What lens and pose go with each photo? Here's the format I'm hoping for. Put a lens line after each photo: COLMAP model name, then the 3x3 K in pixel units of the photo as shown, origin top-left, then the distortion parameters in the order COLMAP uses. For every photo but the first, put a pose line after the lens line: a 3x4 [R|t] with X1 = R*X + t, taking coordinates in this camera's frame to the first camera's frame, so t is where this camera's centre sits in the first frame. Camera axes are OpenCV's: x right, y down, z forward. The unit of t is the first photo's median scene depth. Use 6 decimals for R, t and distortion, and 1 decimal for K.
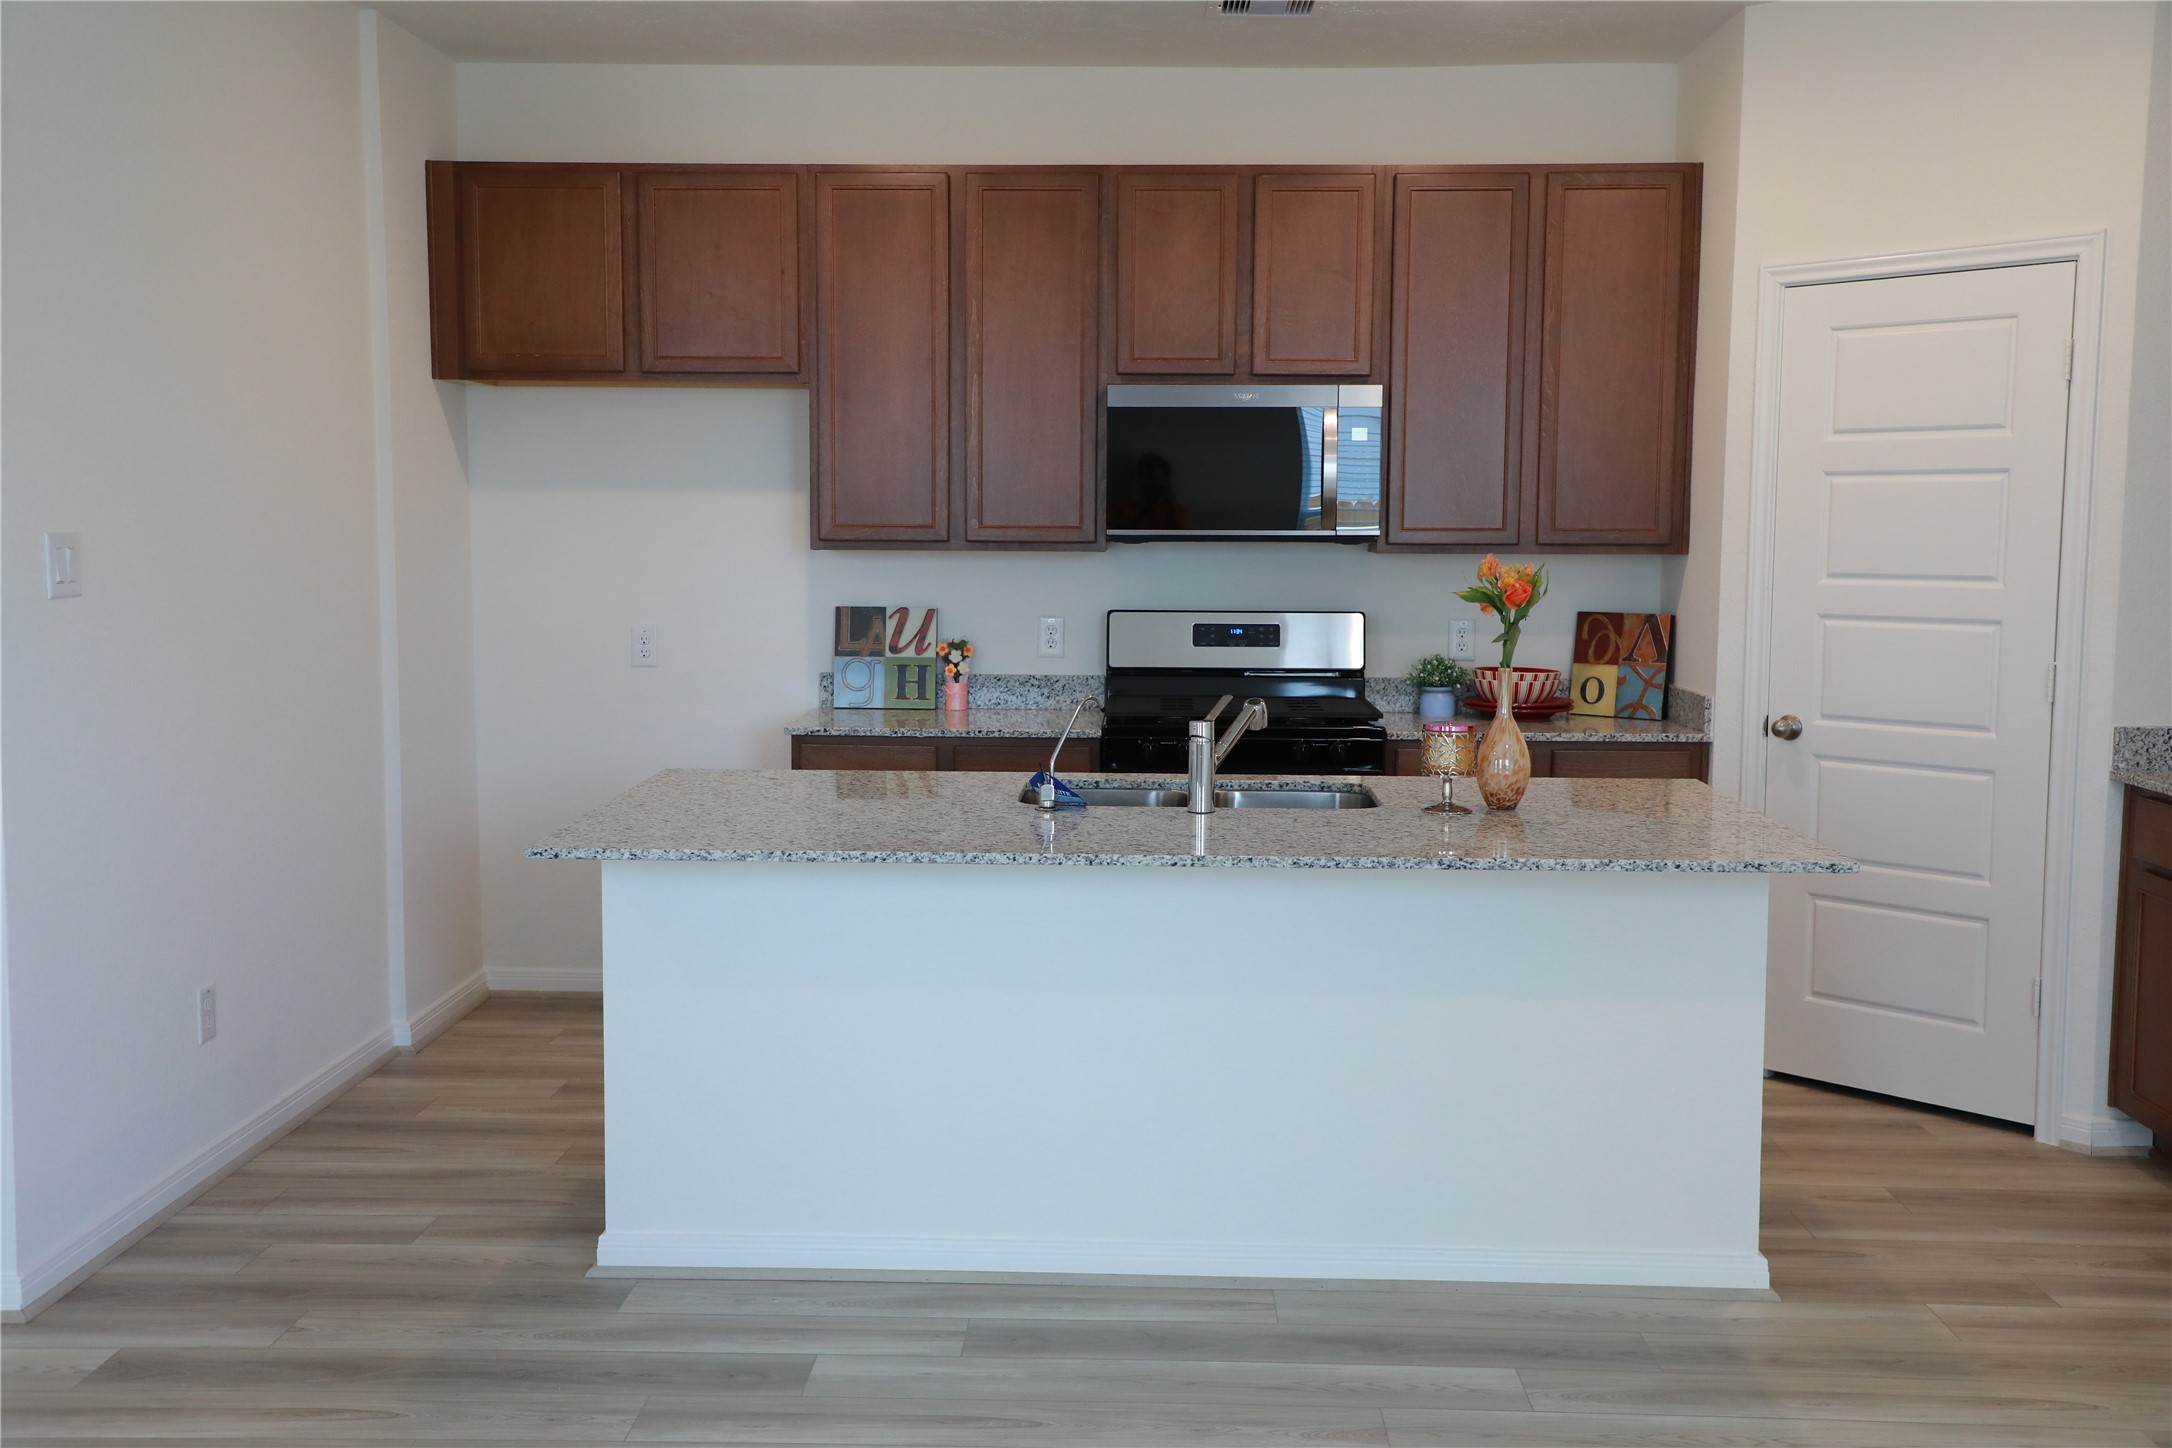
lens RADIAL K [[2165.8, 0, 1086.0], [0, 2165.8, 724.0], [0, 0, 1]] dist [0.059413, 0.010384]
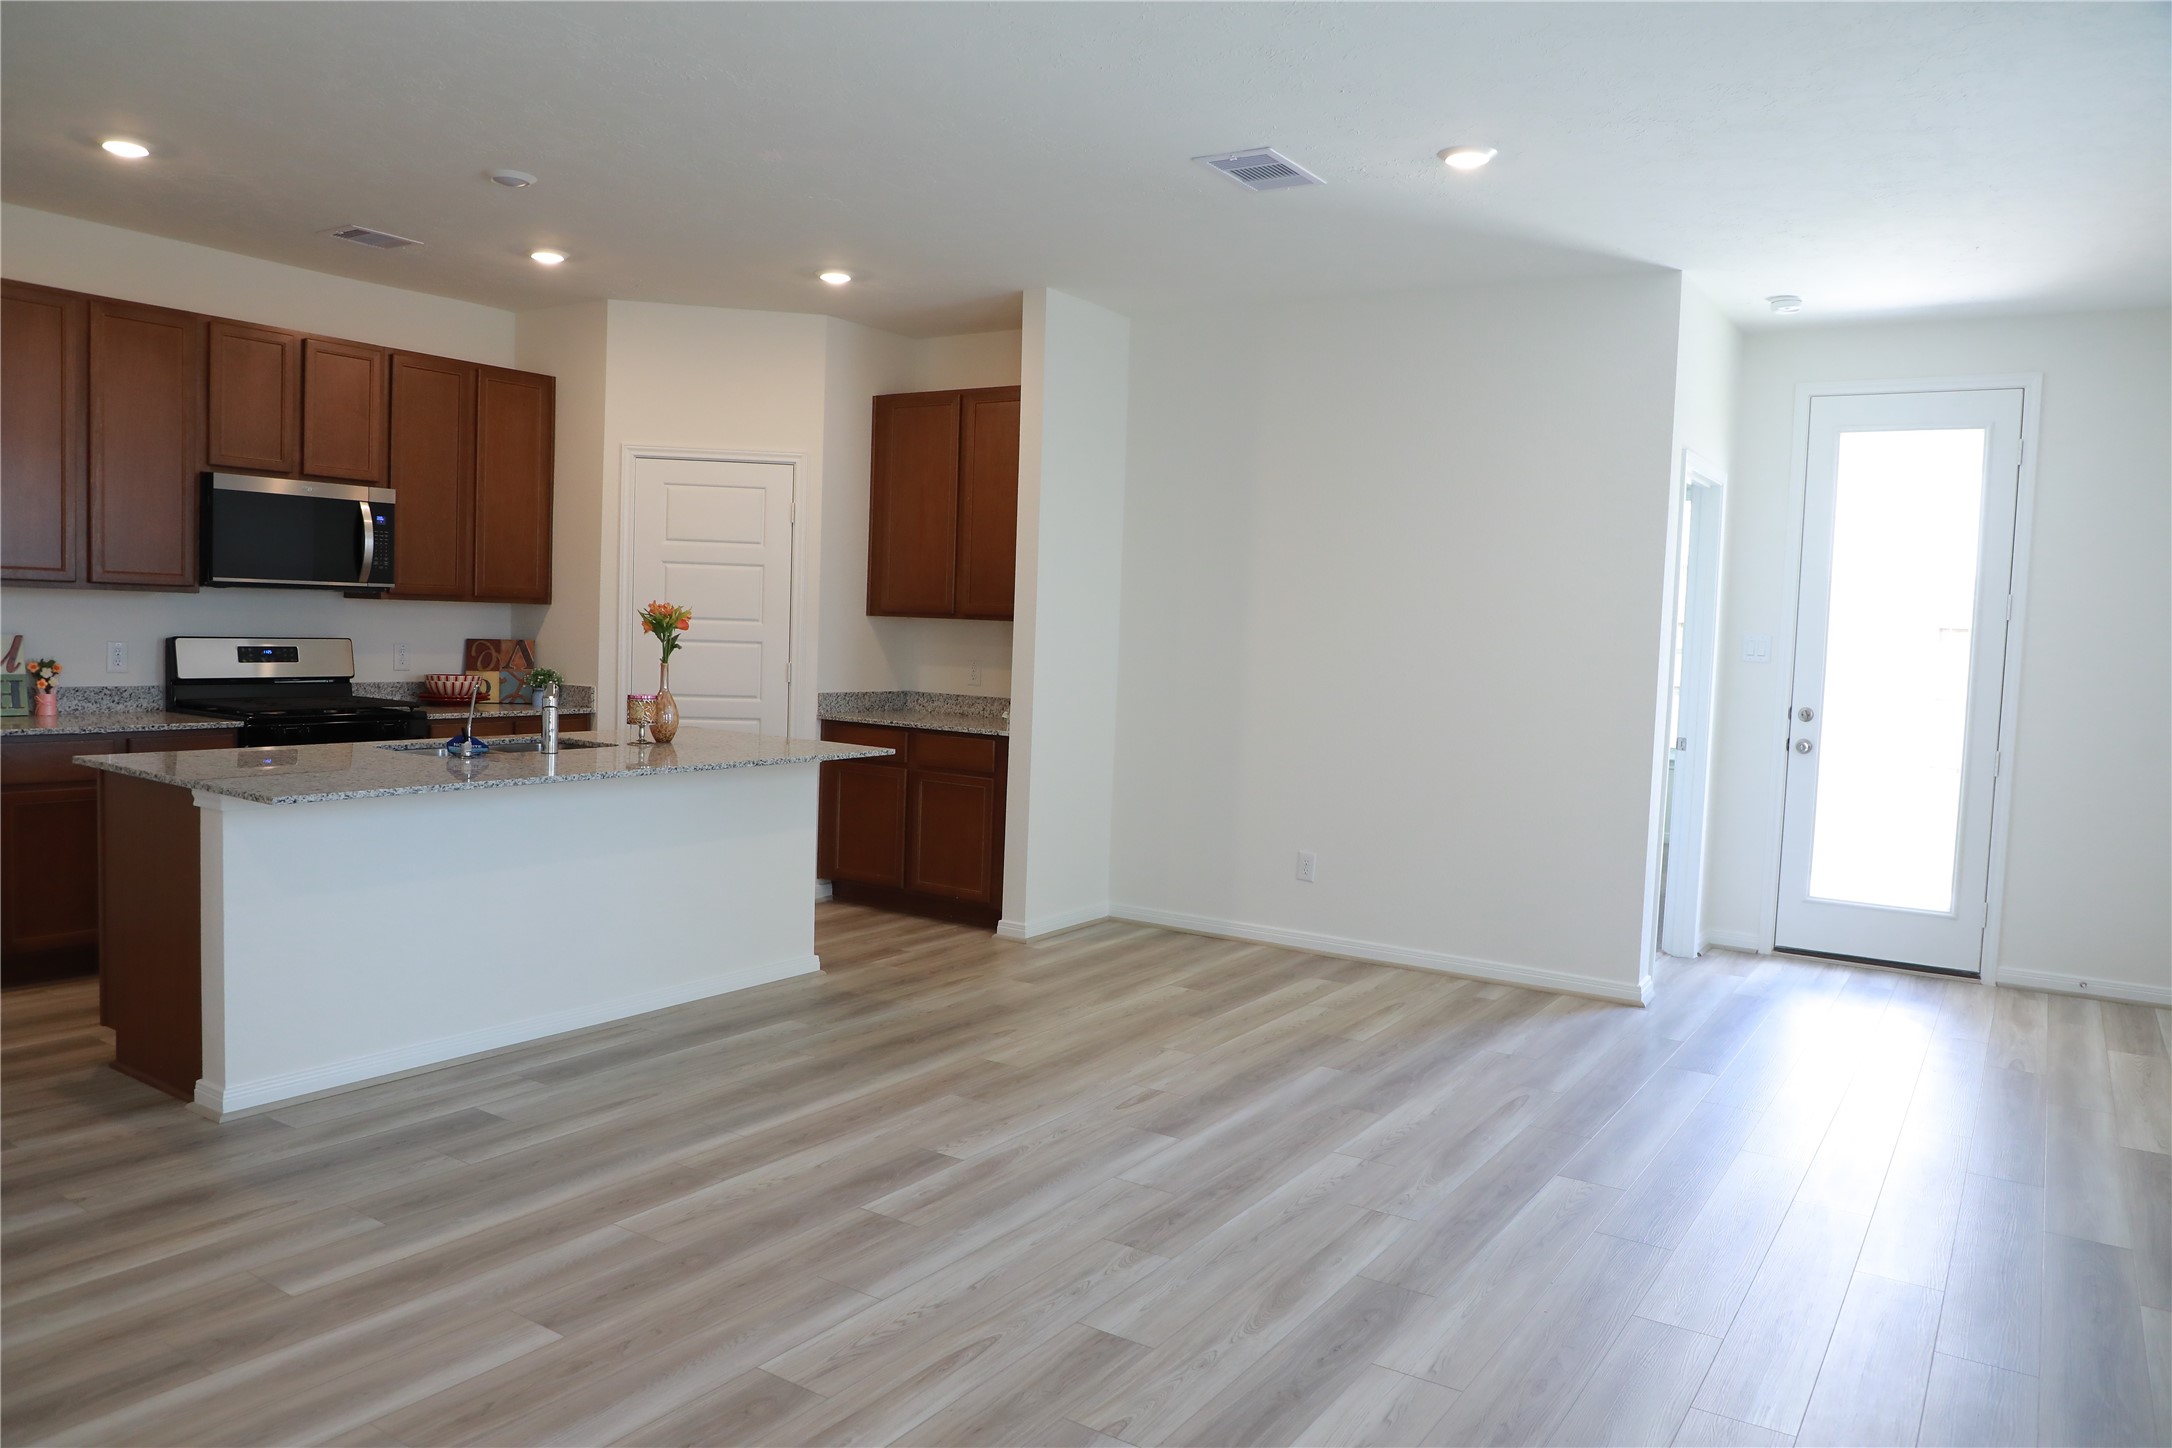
lens RADIAL K [[1481.5, 0, 1079.0], [0, 1481.5, 725.2], [0, 0, 1]] dist [-0.064233, 0.039103]
pose [[0.533526, -0.045848, 0.844540, -0.474572], [0.048086, 0.998559, 0.023832, 0.008399], [-0.844416, 0.027895, 0.534961, 0.044194]]
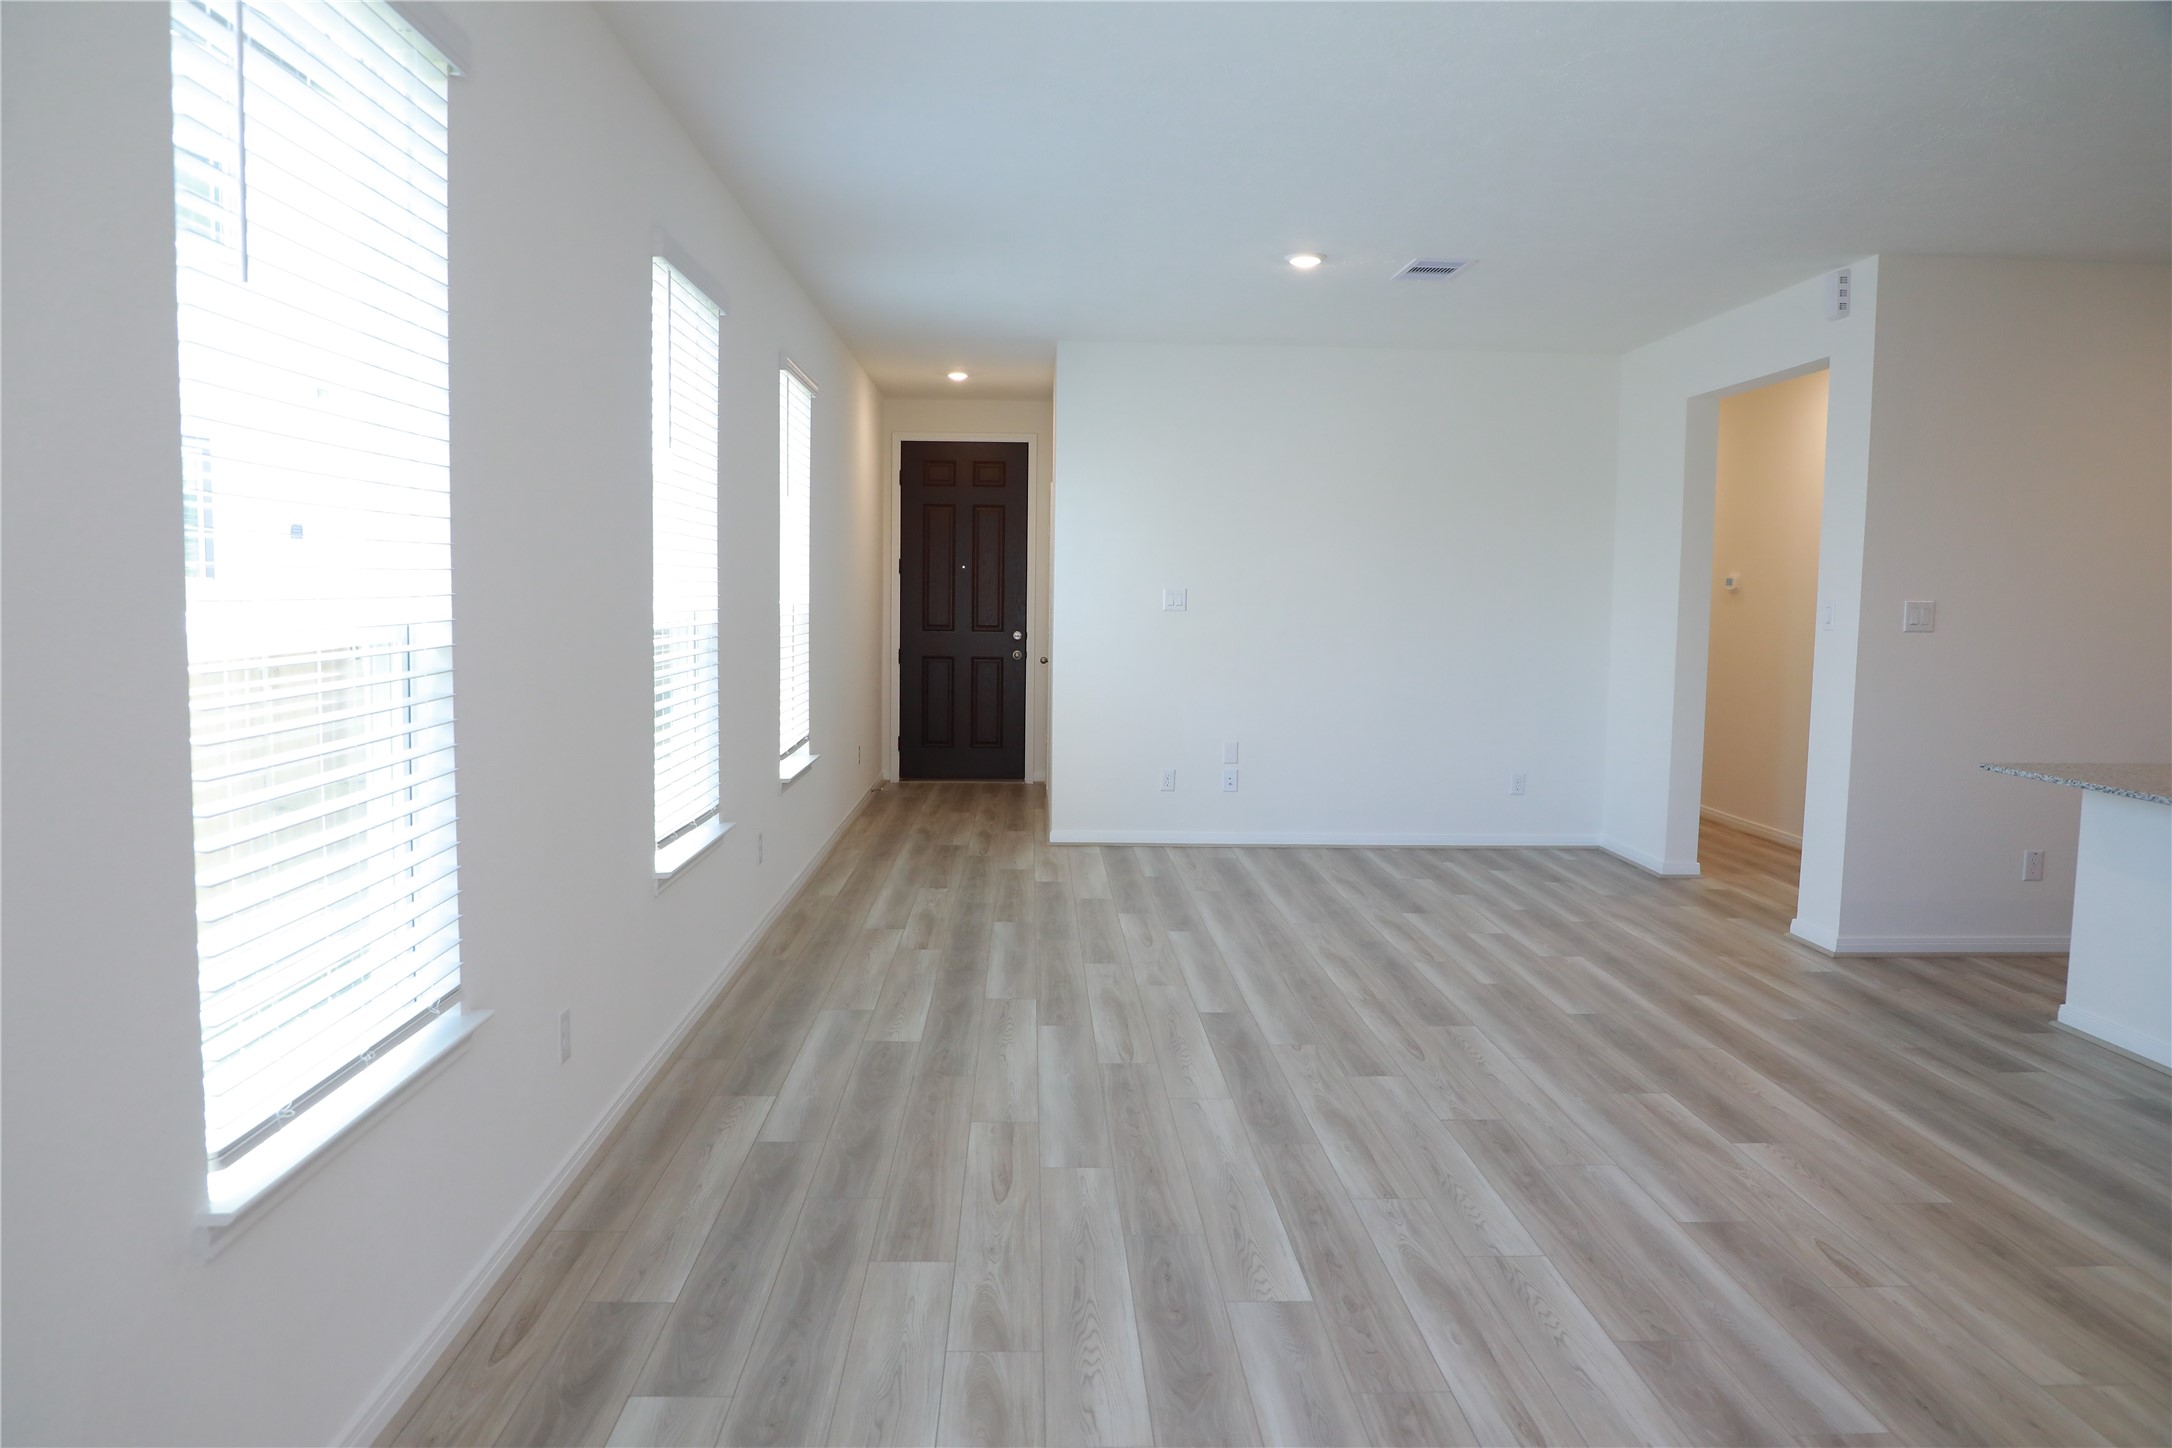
lens RADIAL K [[1481.5, 0, 1079.0], [0, 1481.5, 725.2], [0, 0, 1]] dist [-0.064233, 0.039103]
pose [[0.062907, 0.083323, -0.994535, 0.589832], [-0.112595, 0.990739, 0.075883, 0.010535], [0.991648, 0.107206, 0.071706, 0.080773]]
